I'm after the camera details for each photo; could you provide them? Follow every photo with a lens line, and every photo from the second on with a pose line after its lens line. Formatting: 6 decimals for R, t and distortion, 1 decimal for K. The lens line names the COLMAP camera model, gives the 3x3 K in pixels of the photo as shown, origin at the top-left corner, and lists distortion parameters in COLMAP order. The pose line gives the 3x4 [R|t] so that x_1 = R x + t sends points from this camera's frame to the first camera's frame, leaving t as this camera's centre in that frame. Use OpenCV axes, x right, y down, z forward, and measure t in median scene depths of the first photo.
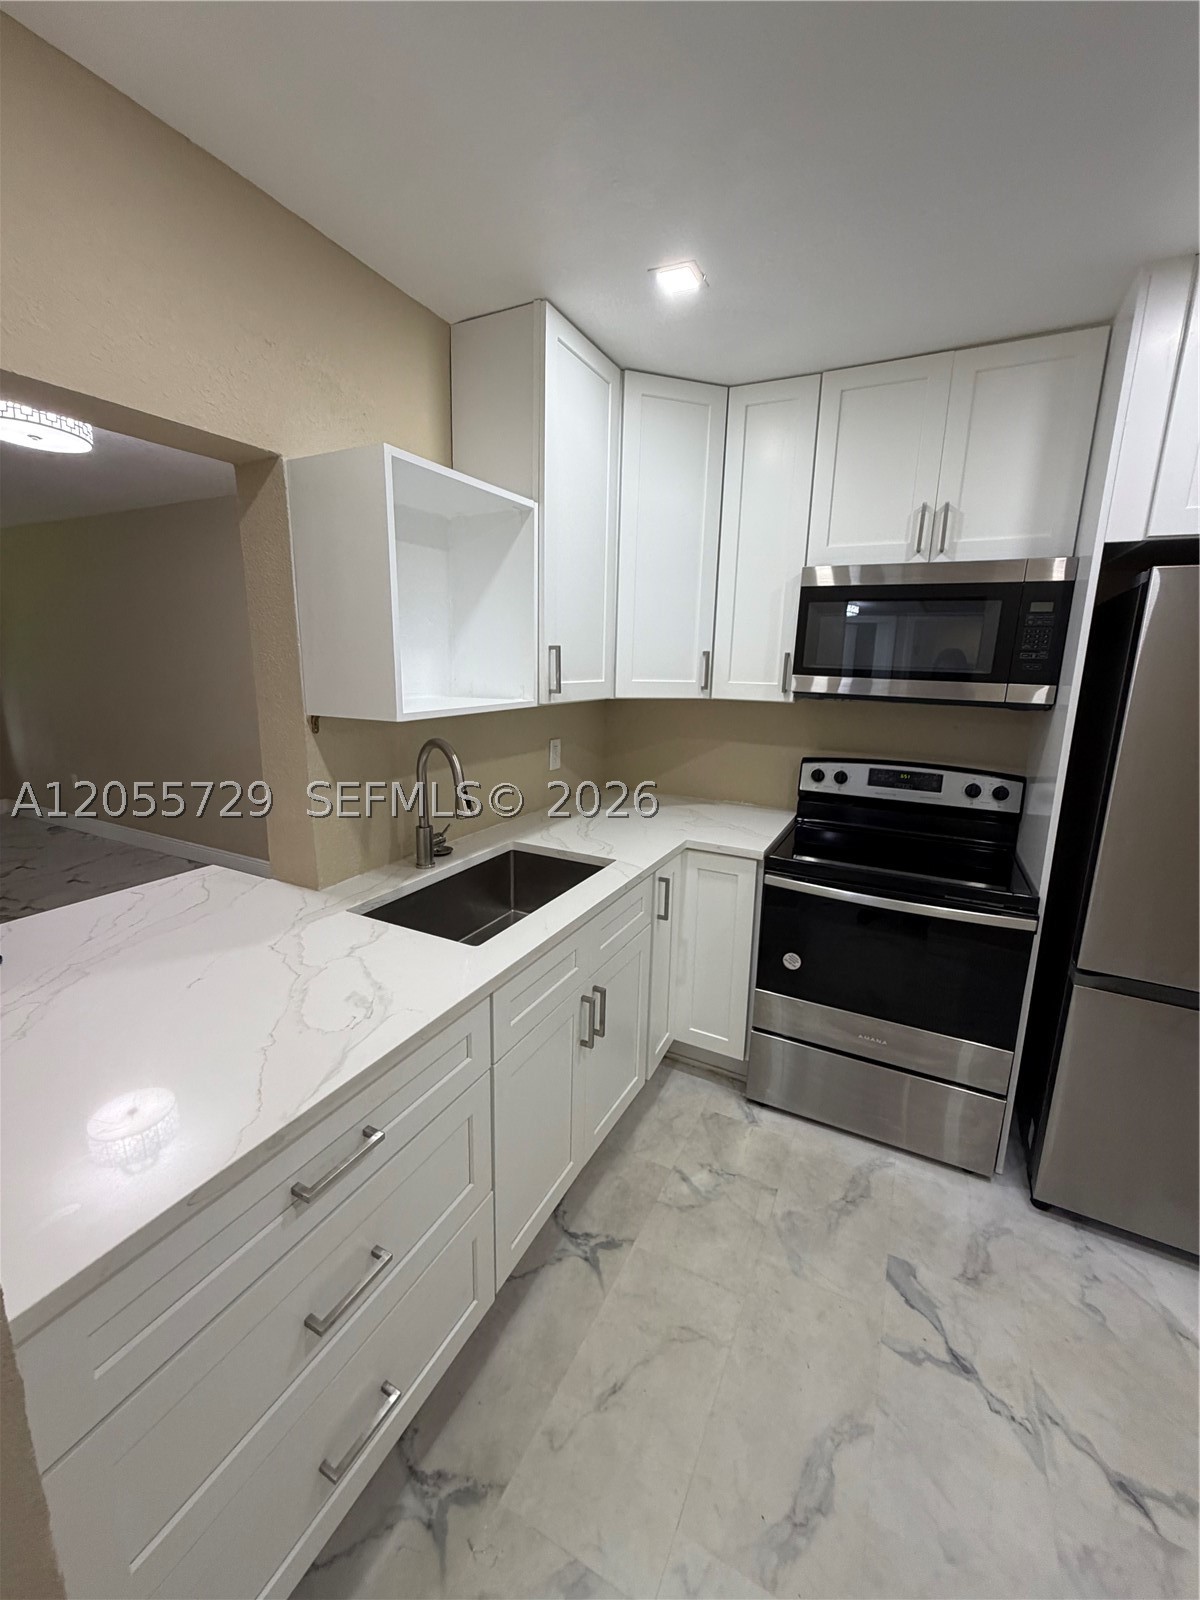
lens RADIAL K [[640.3, 0, 600.0], [0, 640.3, 800.0], [0, 0, 1]] dist [-0.000951, 0.000258]
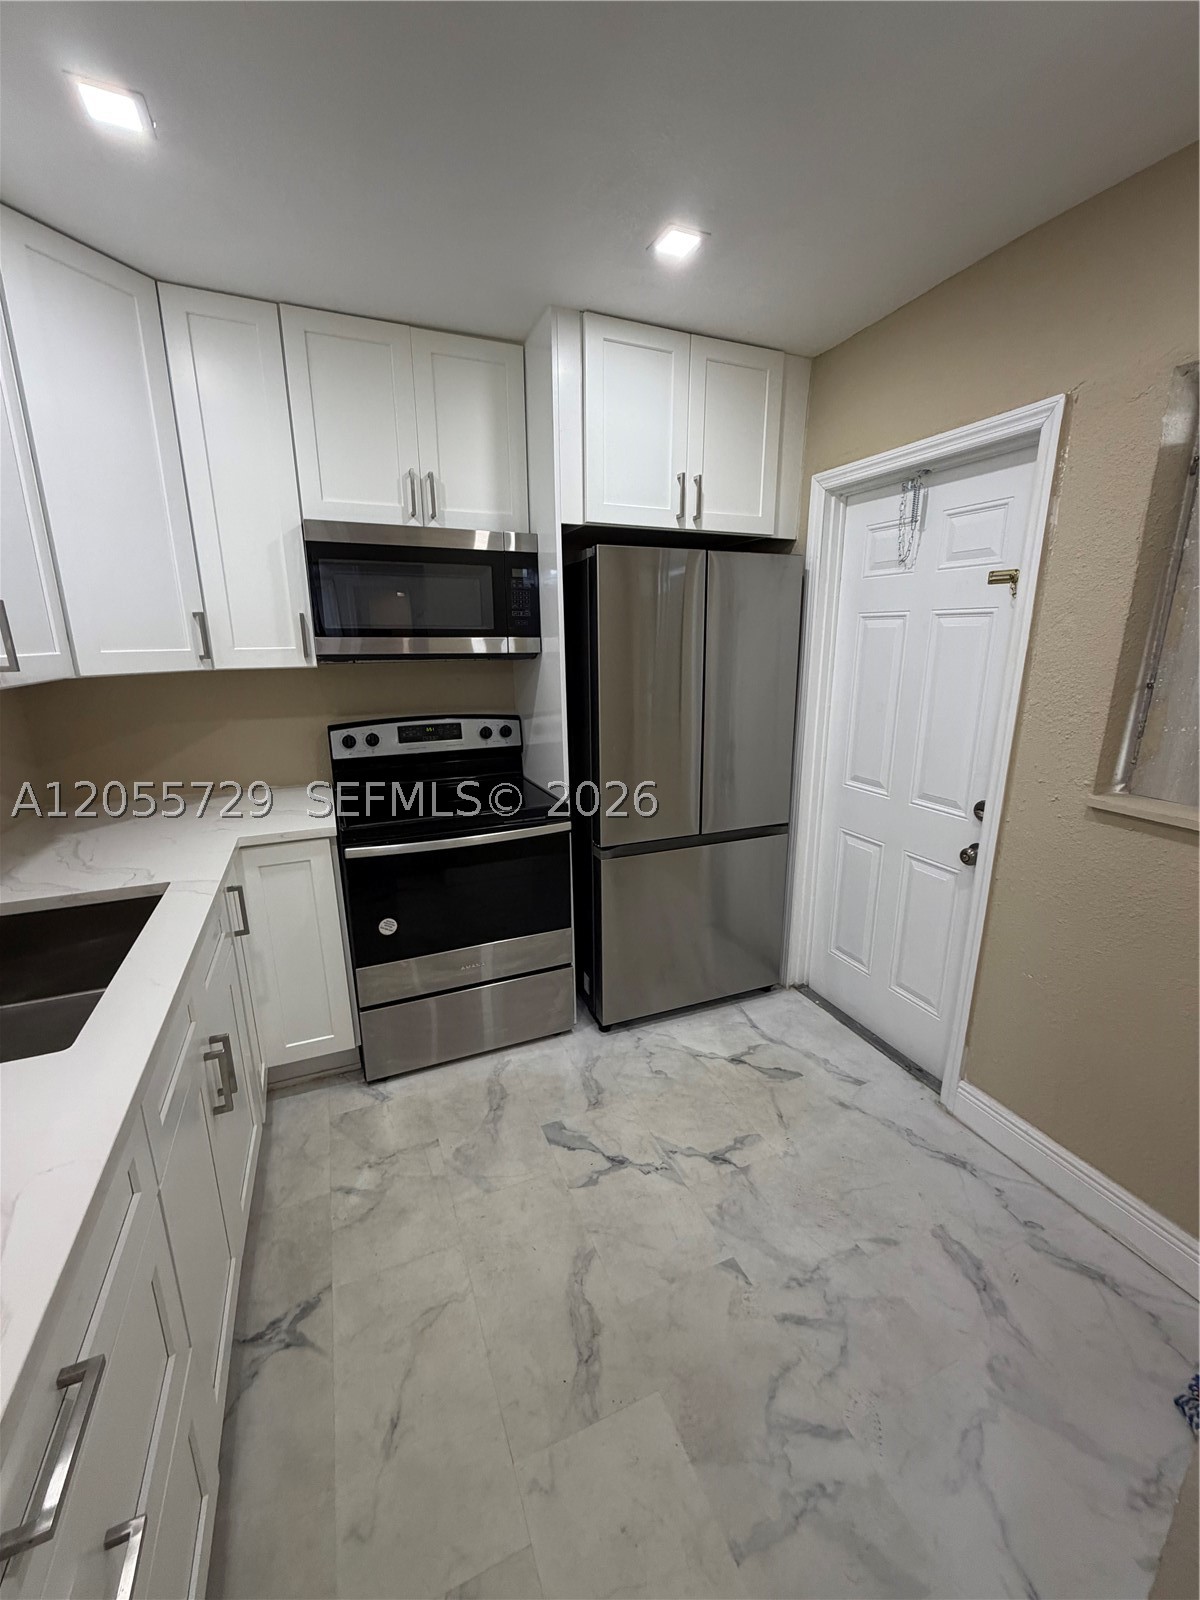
lens RADIAL K [[640.3, 0, 600.0], [0, 640.3, 800.0], [0, 0, 1]] dist [-0.000951, 0.000258]
pose [[0.638465, -0.217432, 0.738299, -0.193717], [0.185590, 0.974453, 0.126486, -0.004644], [-0.746939, 0.056264, 0.662507, 0.090767]]
